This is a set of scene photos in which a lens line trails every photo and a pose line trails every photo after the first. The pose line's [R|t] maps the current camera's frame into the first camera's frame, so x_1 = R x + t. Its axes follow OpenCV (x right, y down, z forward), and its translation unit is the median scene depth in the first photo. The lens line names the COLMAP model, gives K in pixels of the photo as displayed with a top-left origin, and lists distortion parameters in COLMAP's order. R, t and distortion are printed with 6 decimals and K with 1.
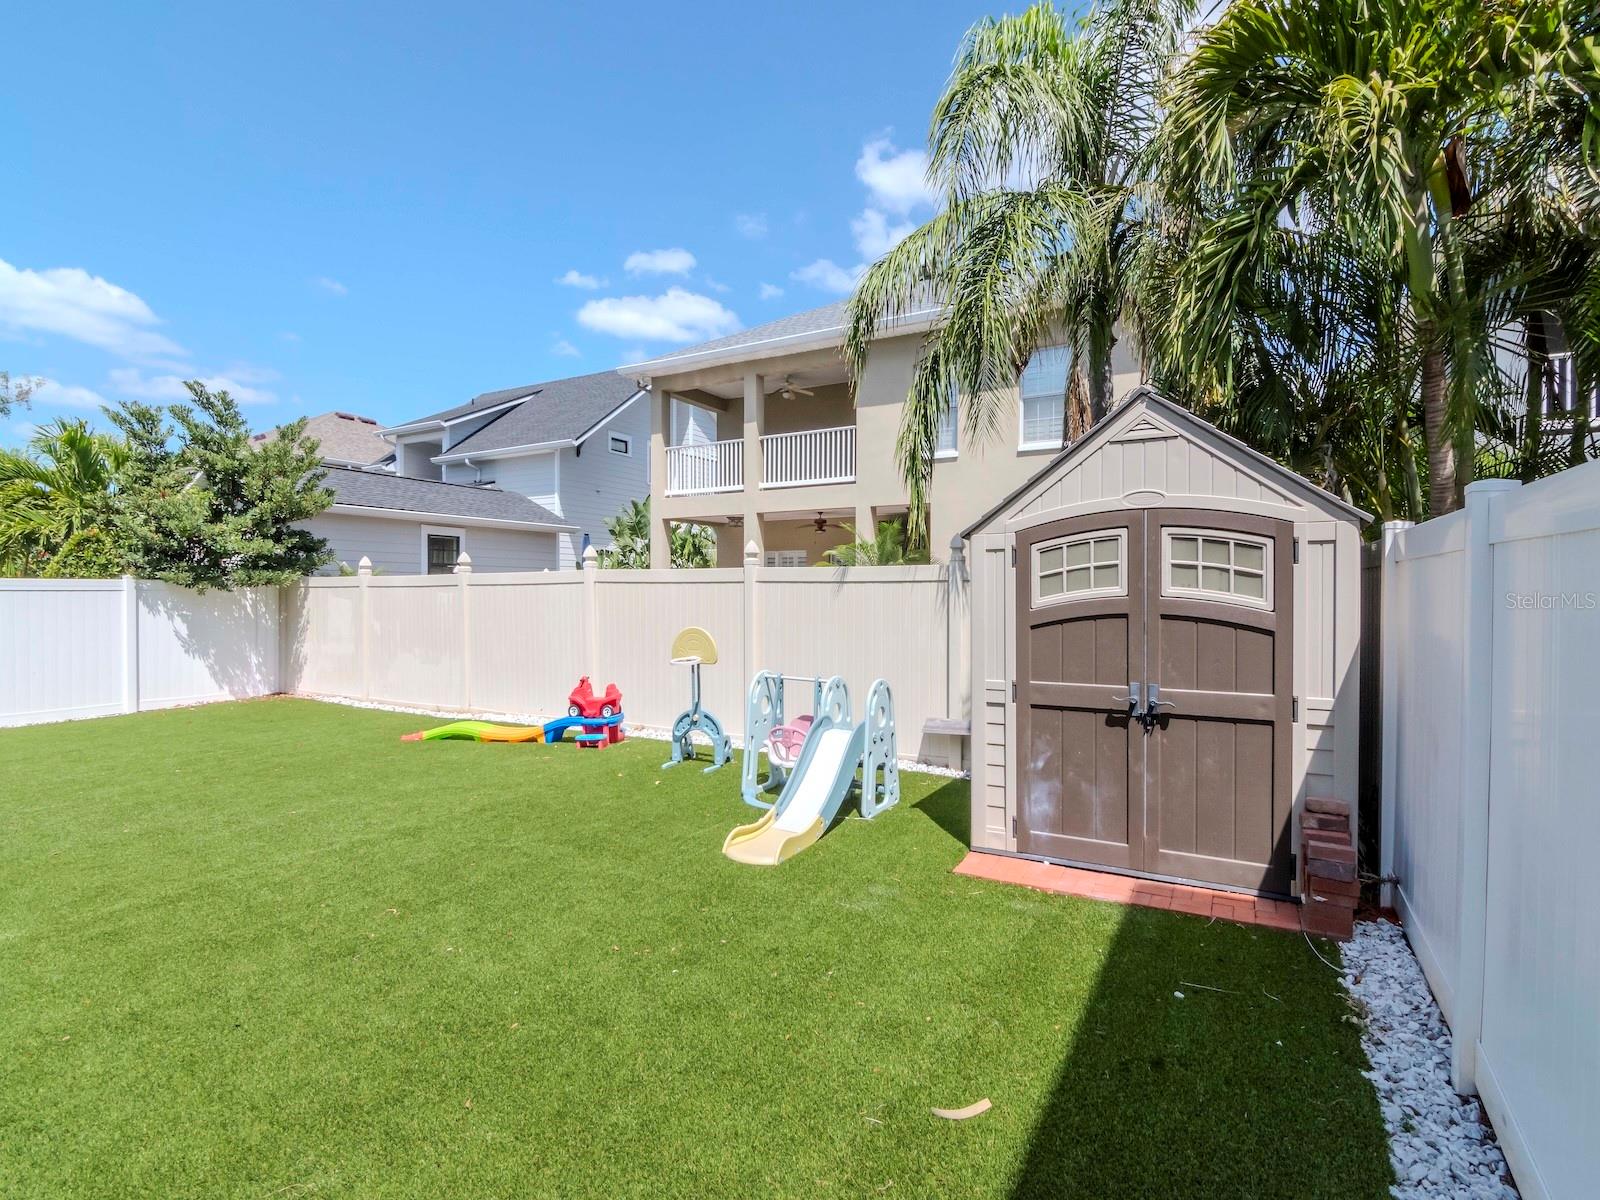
lens RADIAL K [[774.9, 0, 817.3], [0, 774.9, 601.5], [0, 0, 1]] dist [-0.011433, -0.001754]
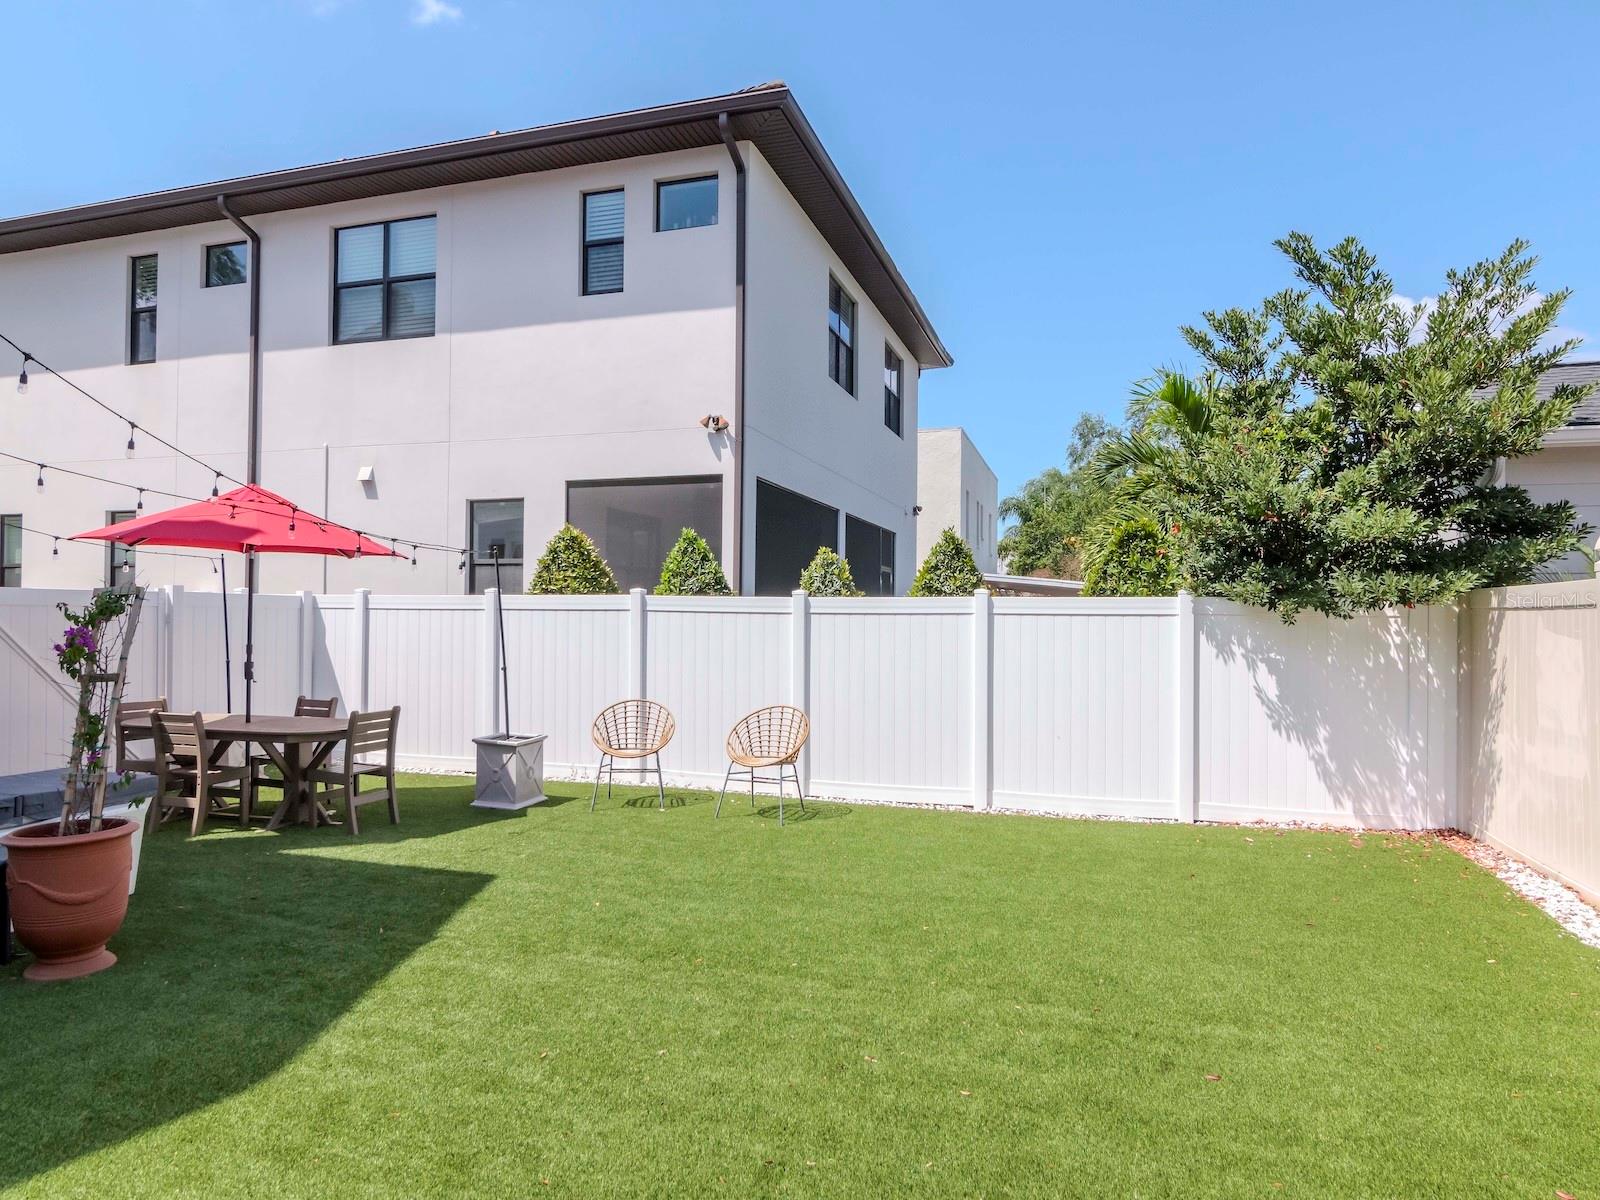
lens RADIAL K [[956.1, 0, 801.9], [0, 956.1, 606.2], [0, 0, 1]] dist [0.002589, 0.000500]
pose [[0.190557, -0.014503, -0.981569, -0.127059], [-0.022859, 0.999554, -0.019207, -0.000268], [0.981410, 0.026098, 0.190140, 0.322252]]
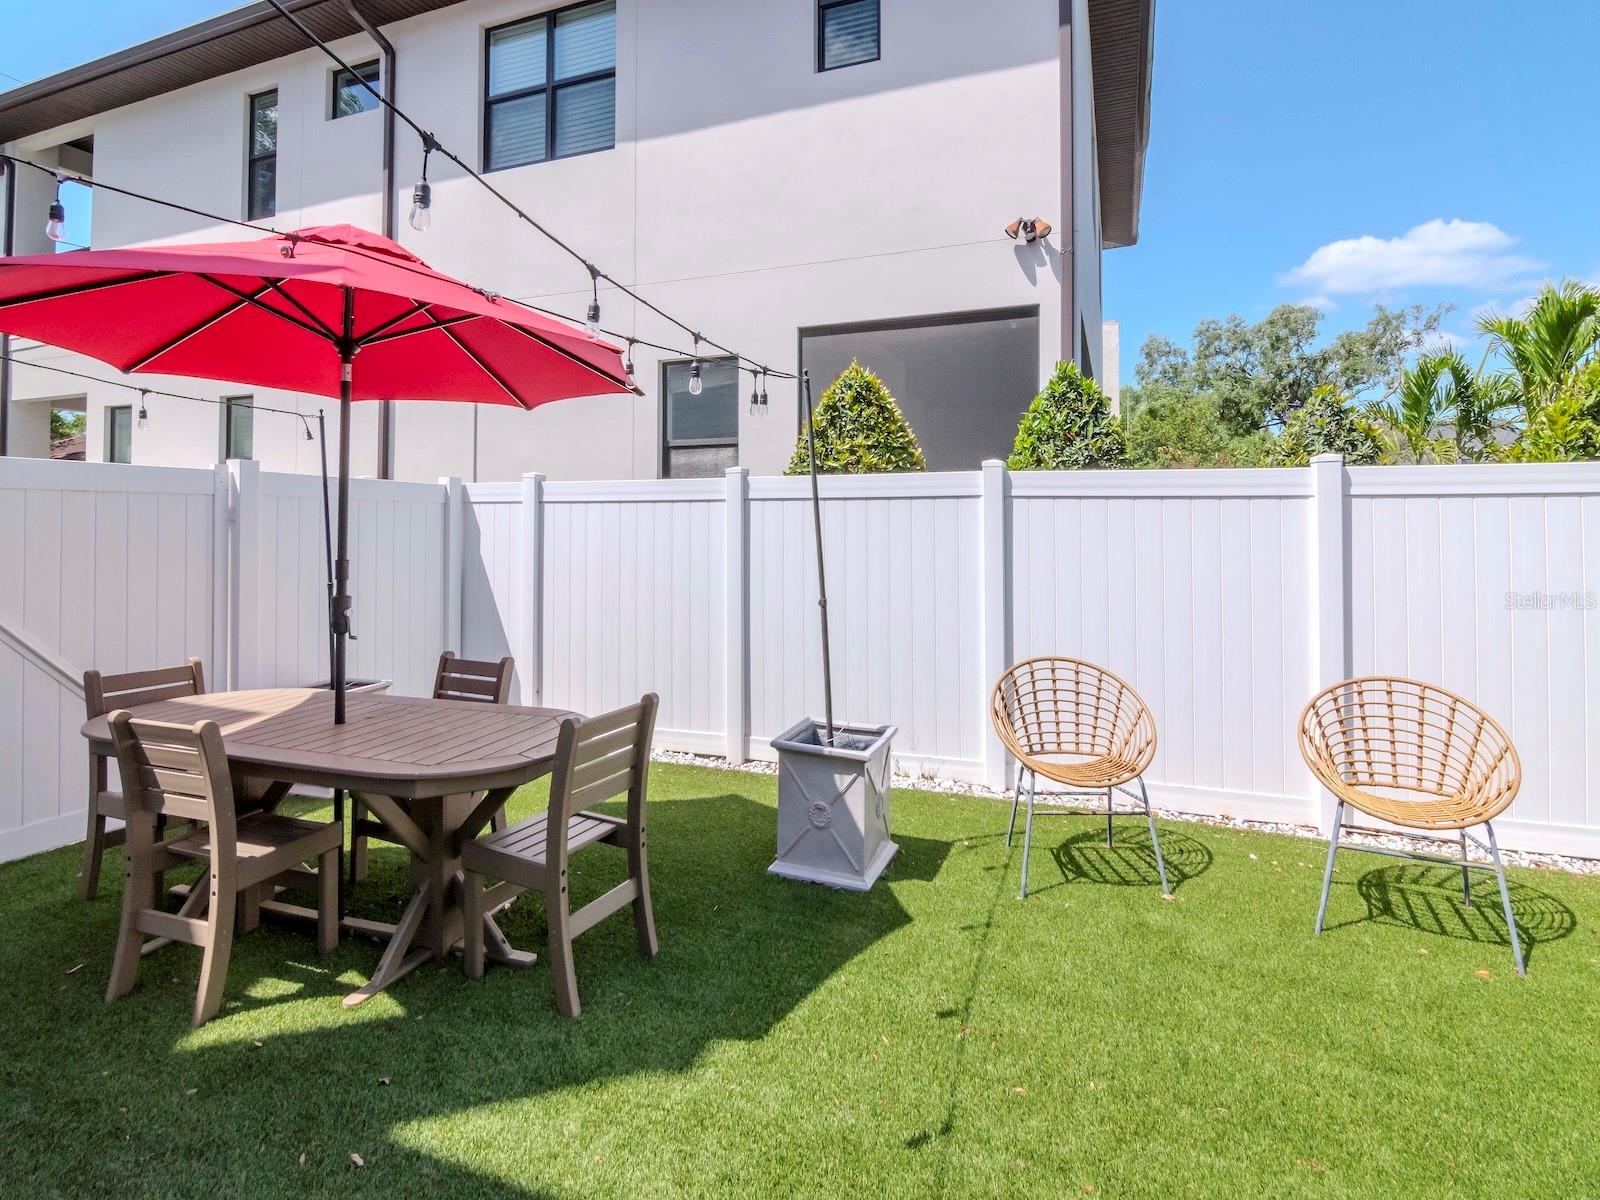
lens RADIAL K [[771.8, 0, 793.8], [0, 771.8, 516.6], [0, 0, 1]] dist [-0.004244, -0.000324]
pose [[0.131647, -0.018235, -0.991129, -0.403345], [-0.016376, 0.999654, -0.020567, 0.006407], [0.991161, 0.018939, 0.131303, 0.240267]]
